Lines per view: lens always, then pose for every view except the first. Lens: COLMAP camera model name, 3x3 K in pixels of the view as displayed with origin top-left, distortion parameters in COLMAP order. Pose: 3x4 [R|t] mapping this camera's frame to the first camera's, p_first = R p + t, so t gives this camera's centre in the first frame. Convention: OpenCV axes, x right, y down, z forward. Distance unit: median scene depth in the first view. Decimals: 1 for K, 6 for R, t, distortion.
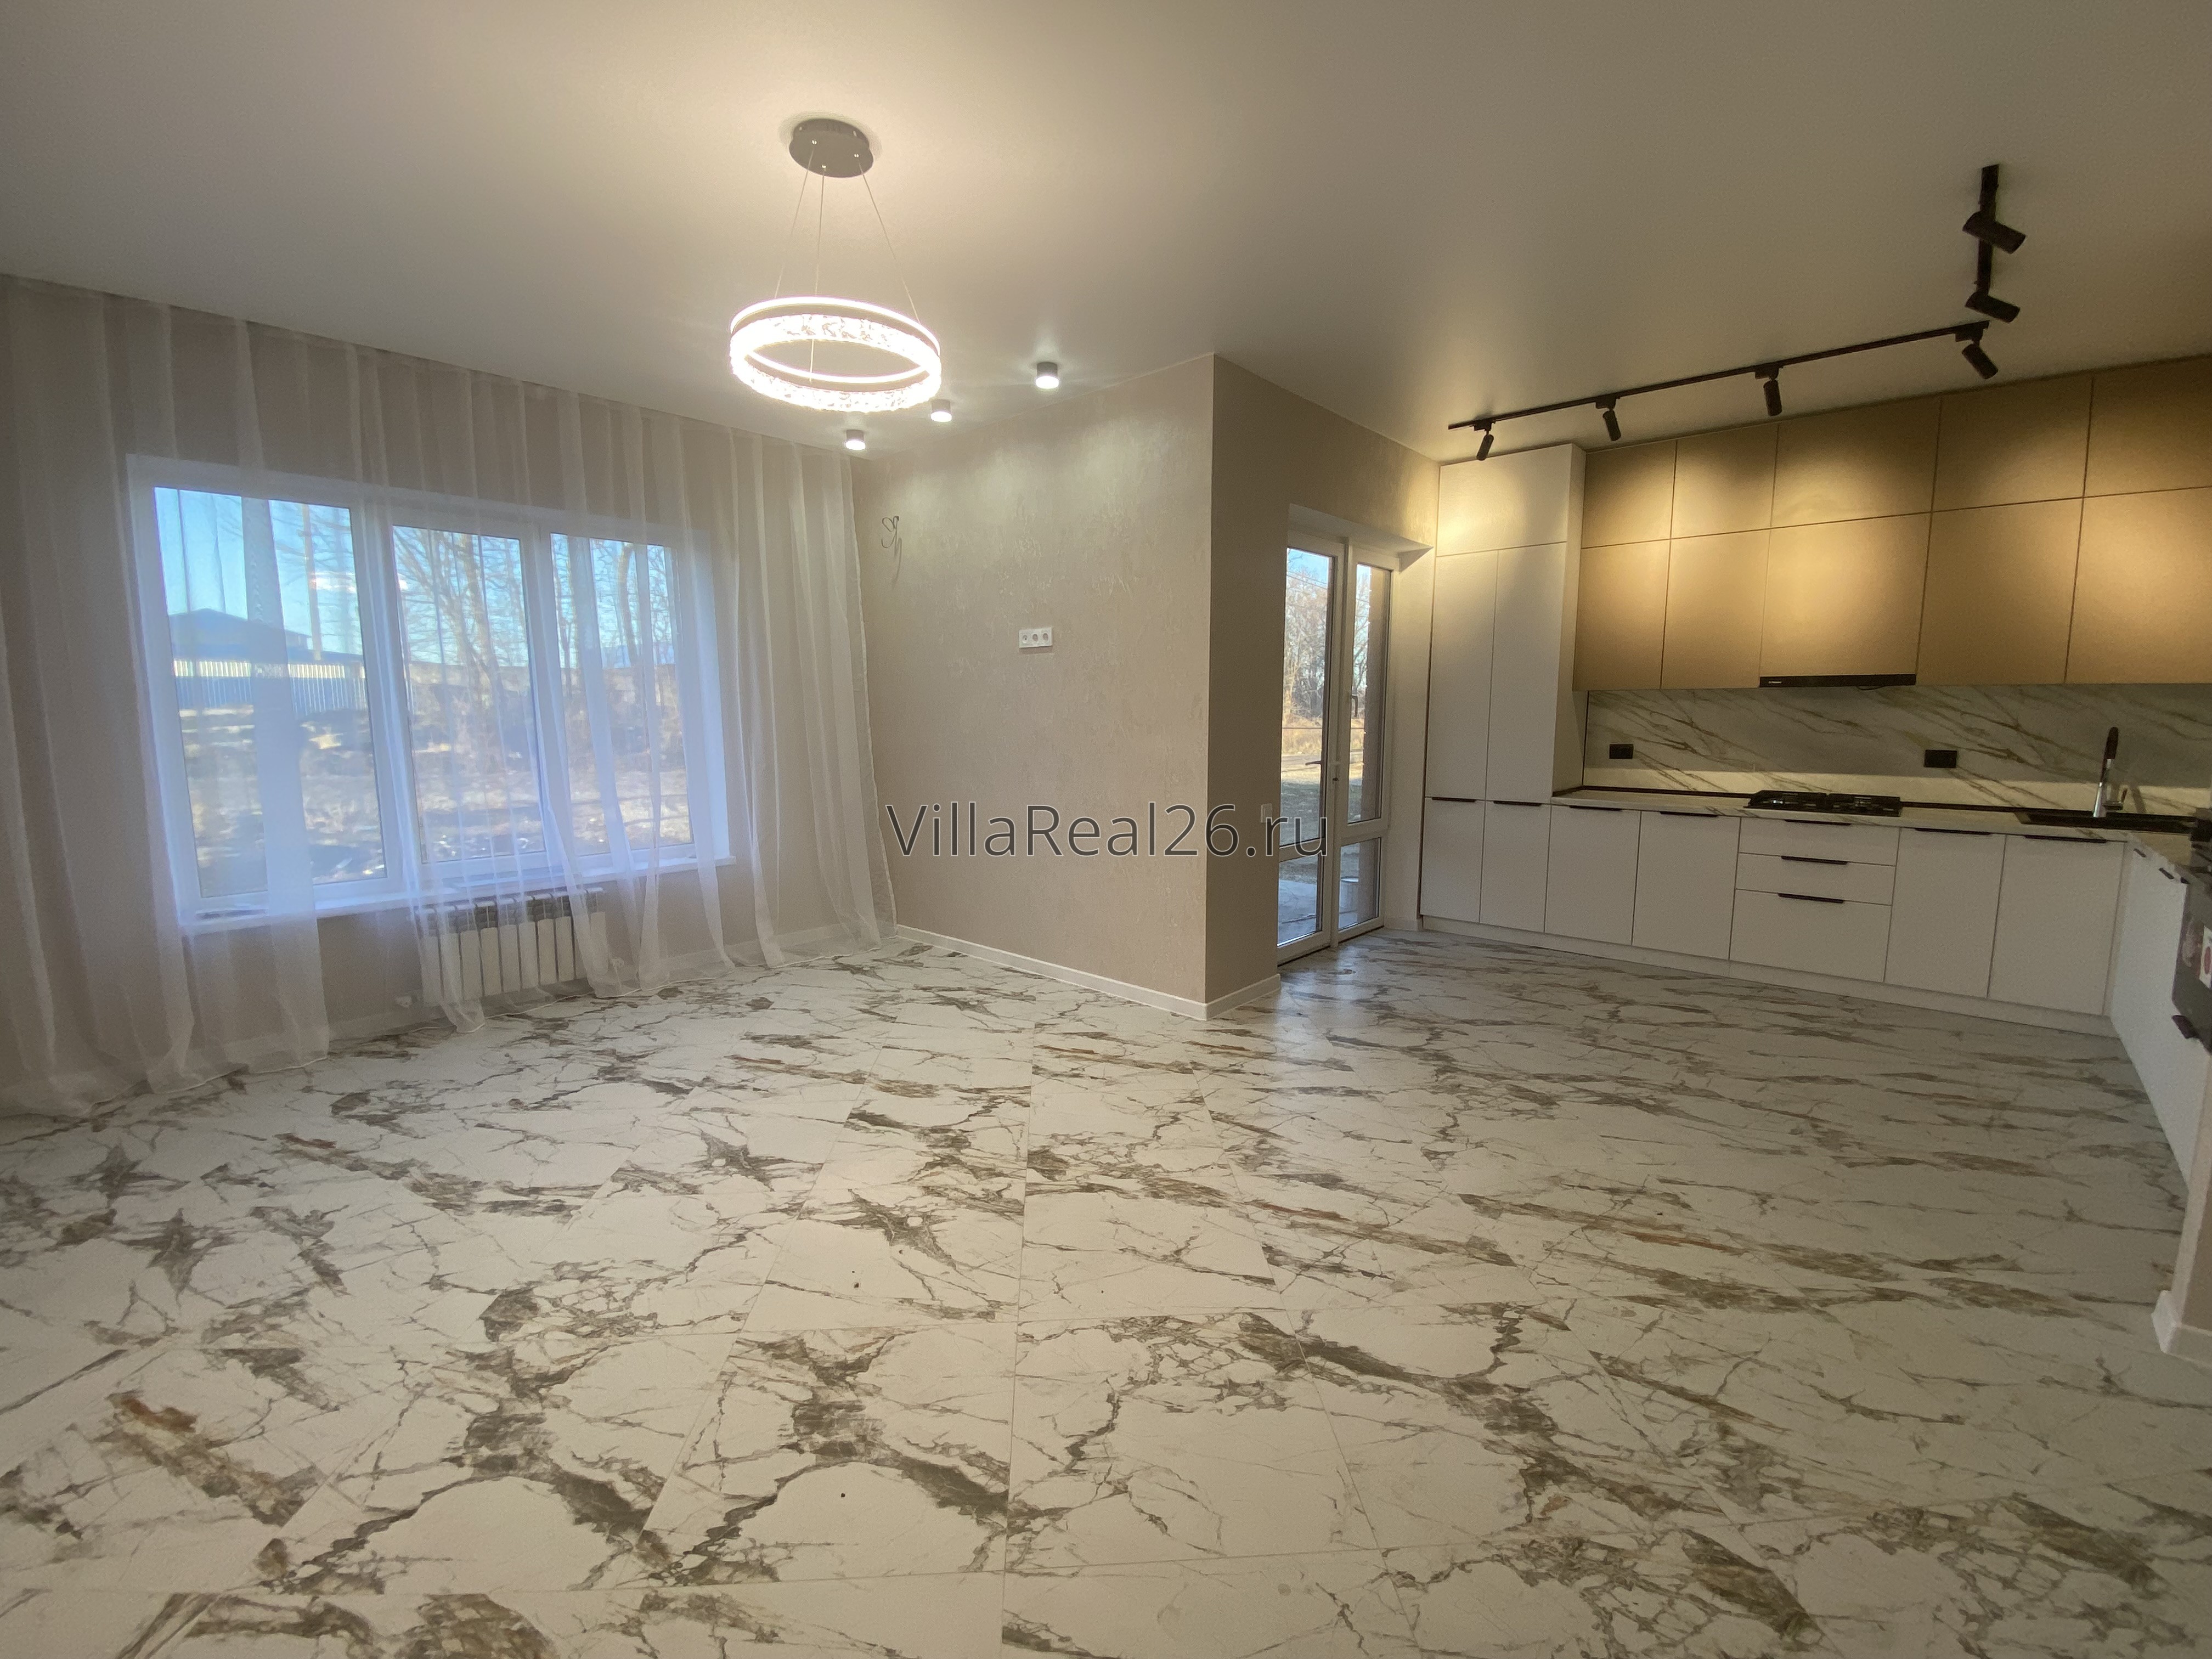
lens RADIAL K [[925.2, 0, 1106.0], [0, 925.2, 829.5], [0, 0, 1]] dist [0.032517, -0.023291]
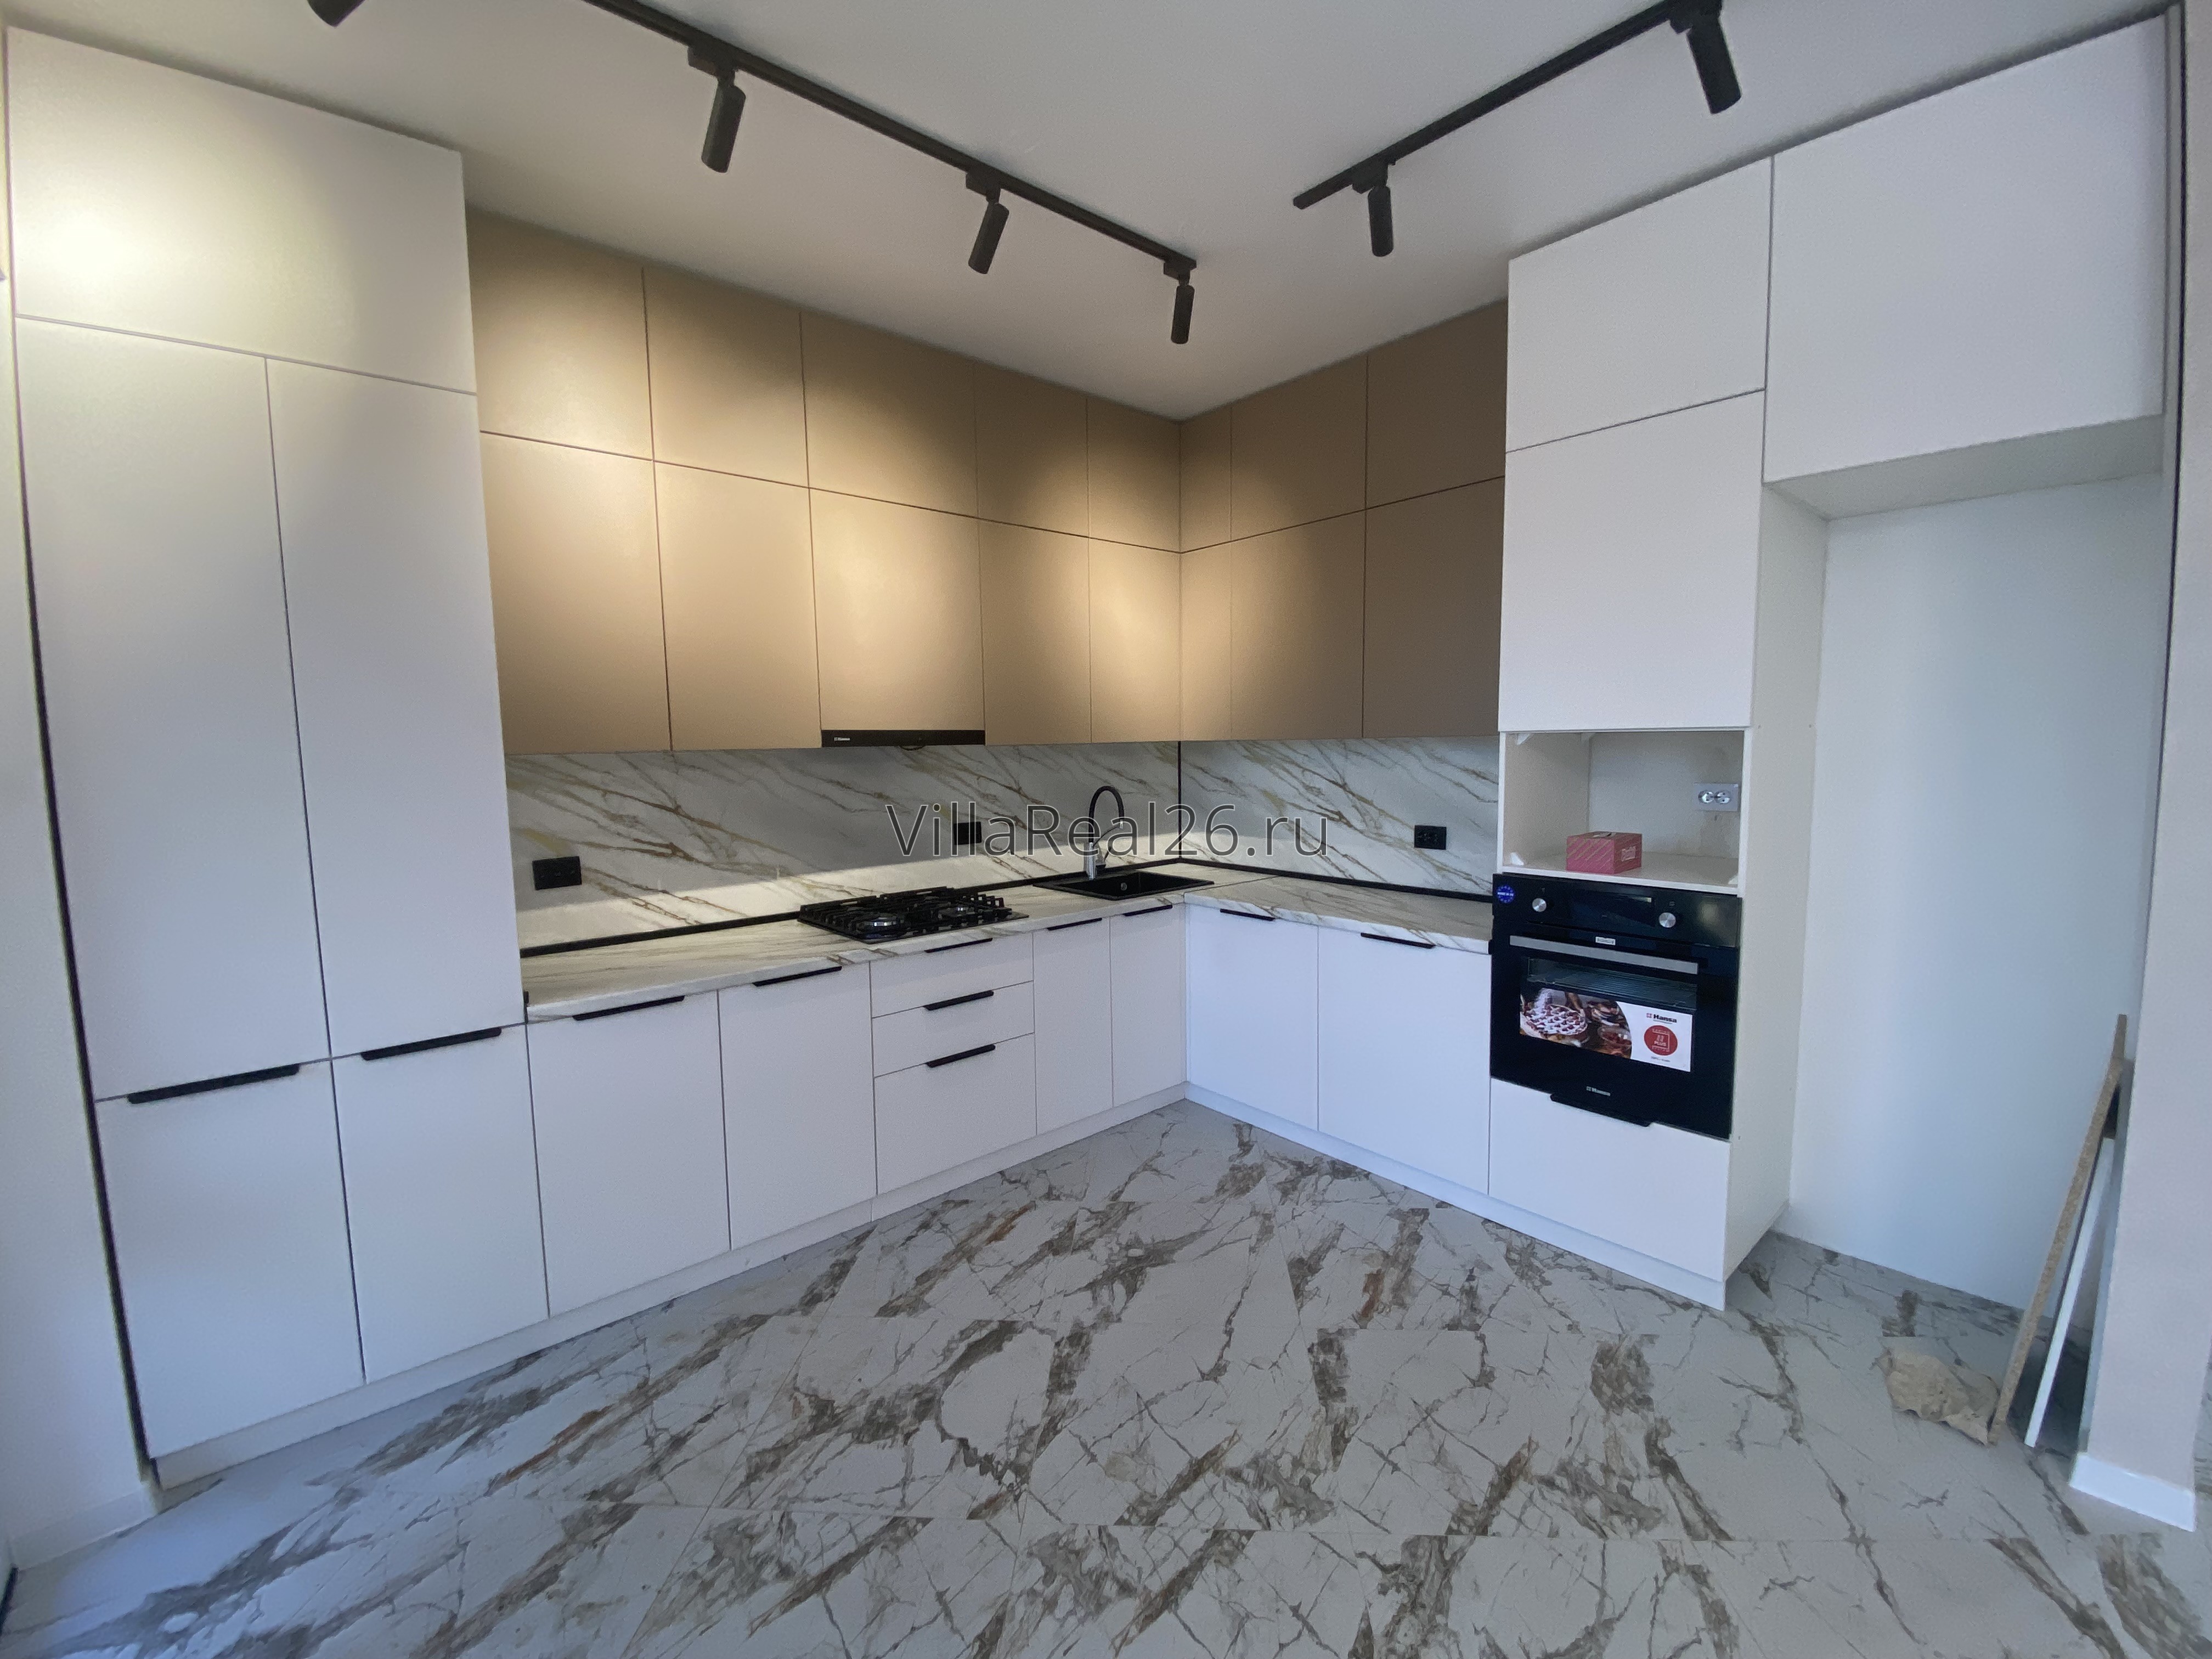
lens RADIAL K [[925.2, 0, 1106.0], [0, 925.2, 829.5], [0, 0, 1]] dist [0.032517, -0.023291]
pose [[0.117831, -0.095054, 0.988474, 0.194435], [0.143816, 0.986547, 0.077725, -0.205240], [-0.982564, 0.133000, 0.129916, 1.285556]]
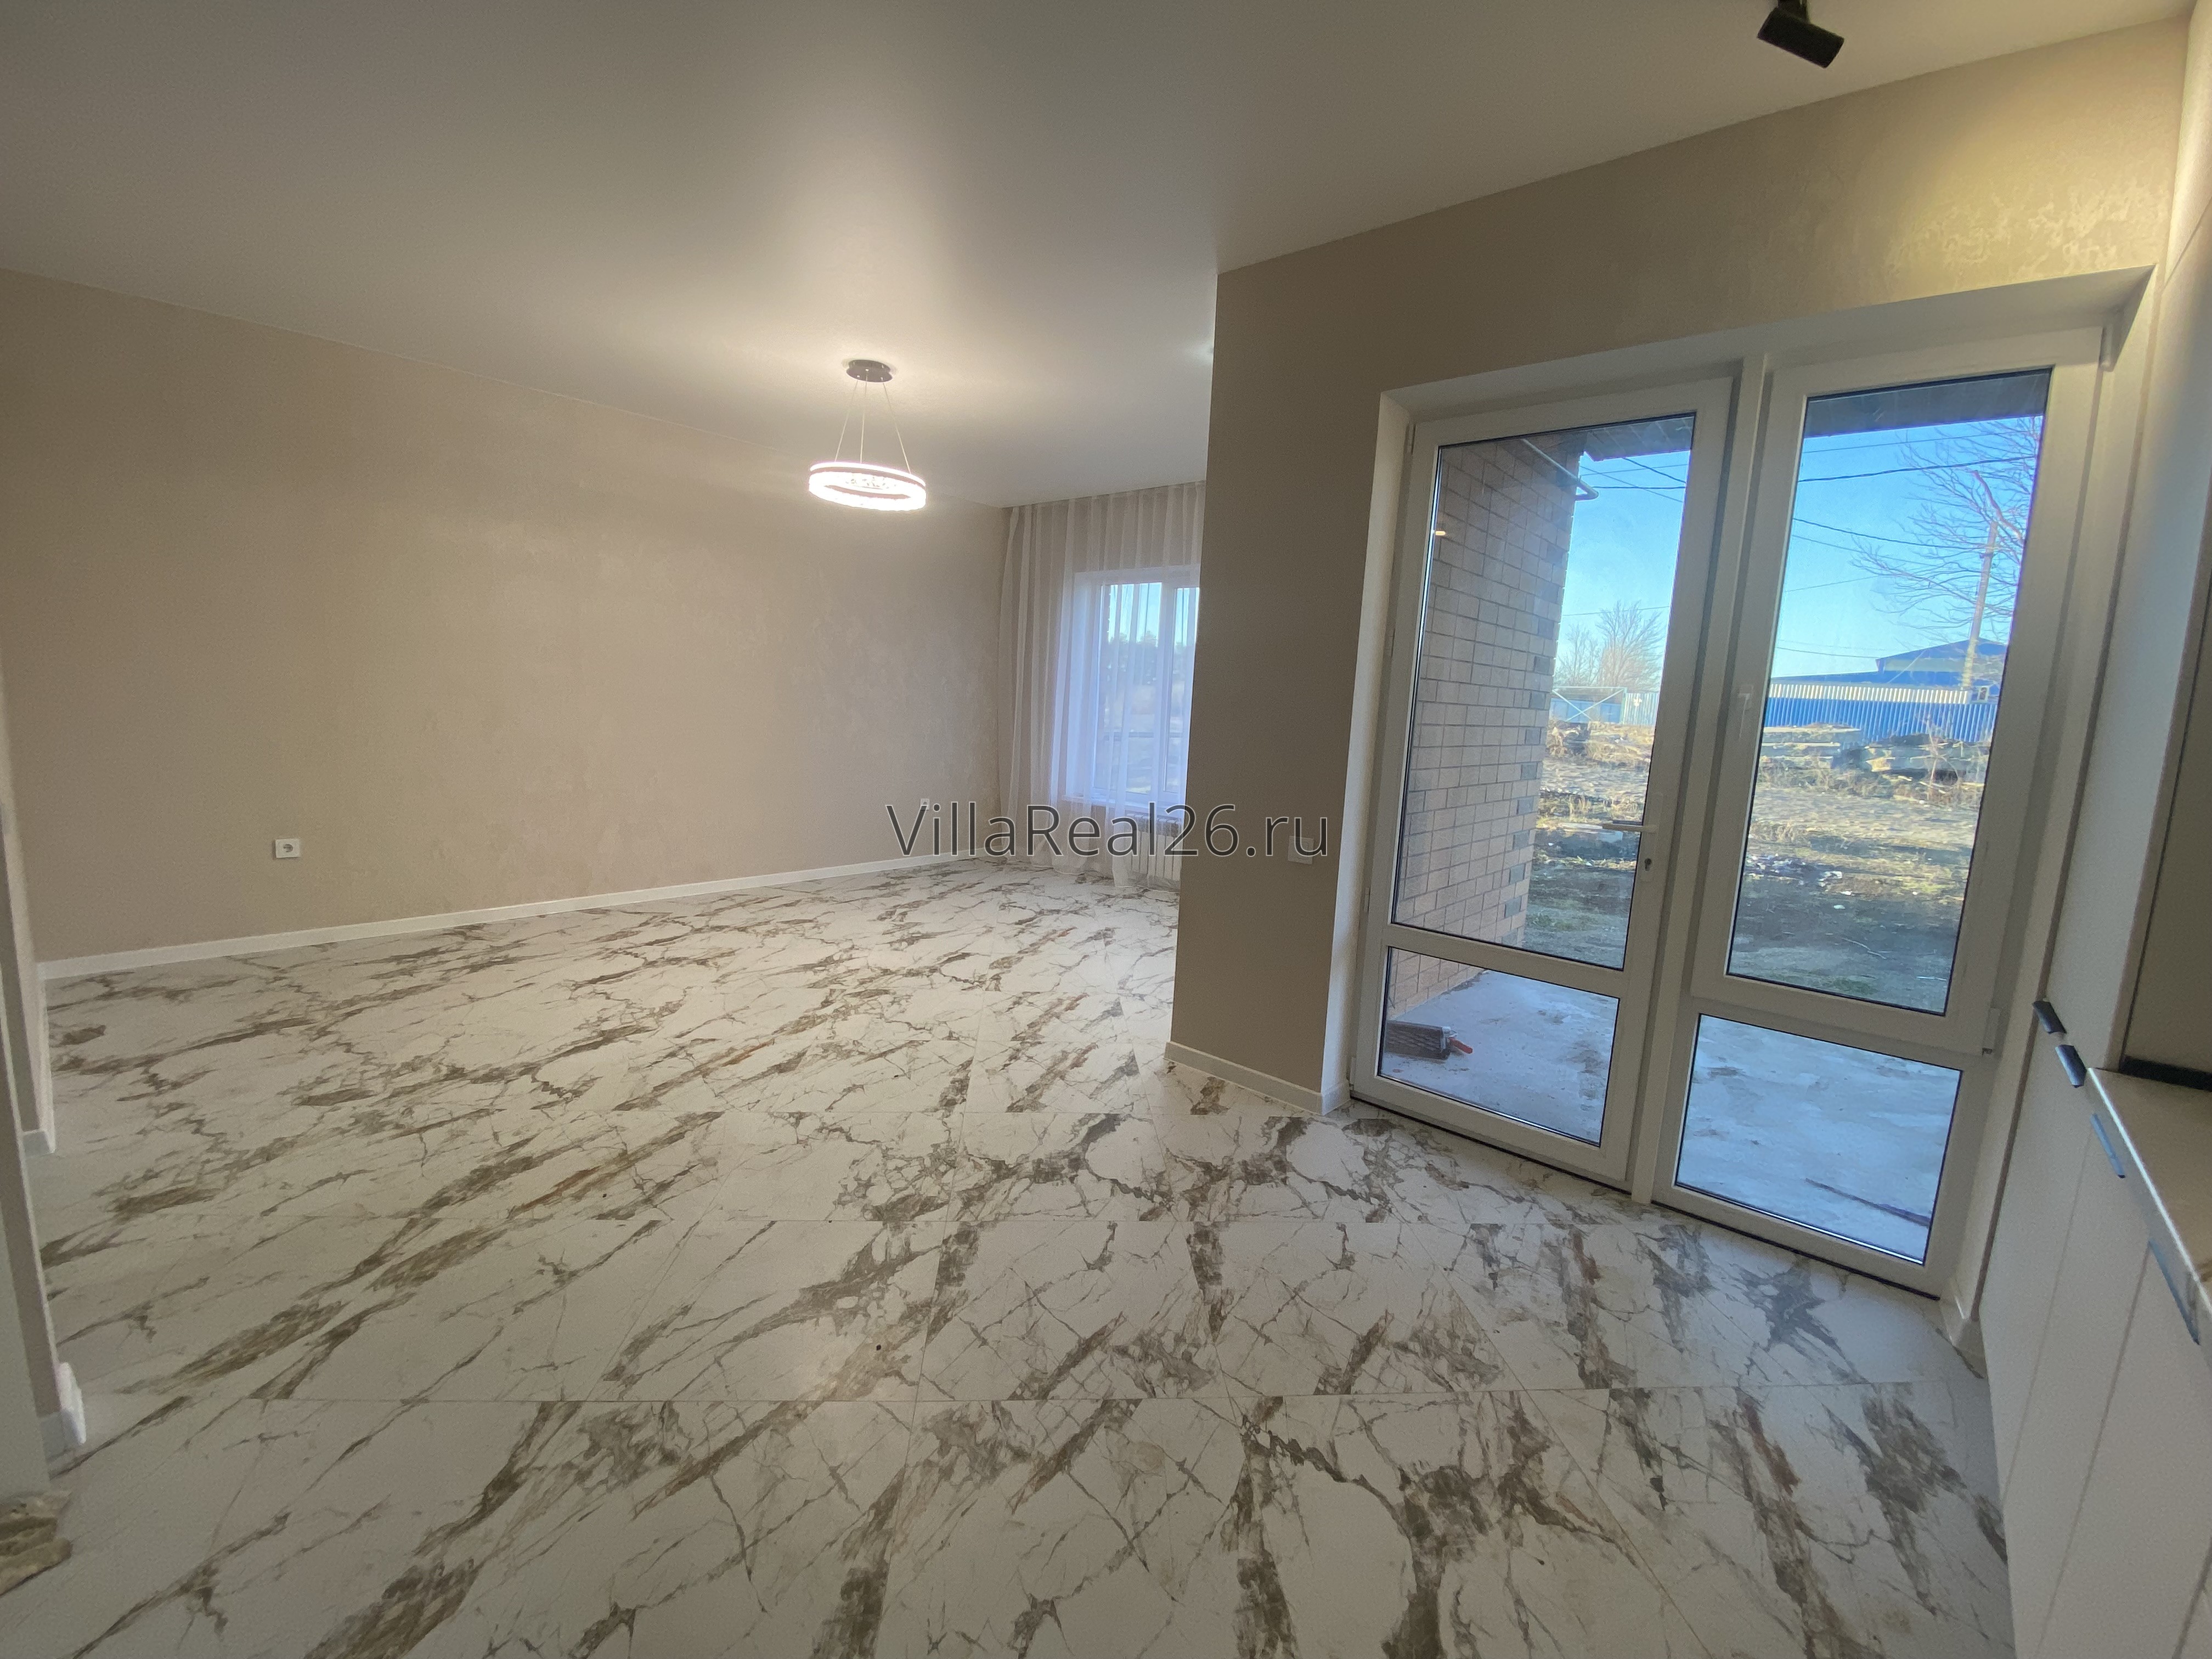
lens RADIAL K [[914.5, 0, 1106.0], [0, 914.5, 829.5], [0, 0, 1]] dist [0.012002, -0.014059]
pose [[0.021942, 0.149077, -0.988582, 1.376531], [-0.178261, 0.973558, 0.142855, -0.168708], [0.983739, 0.173091, 0.047936, 1.299855]]
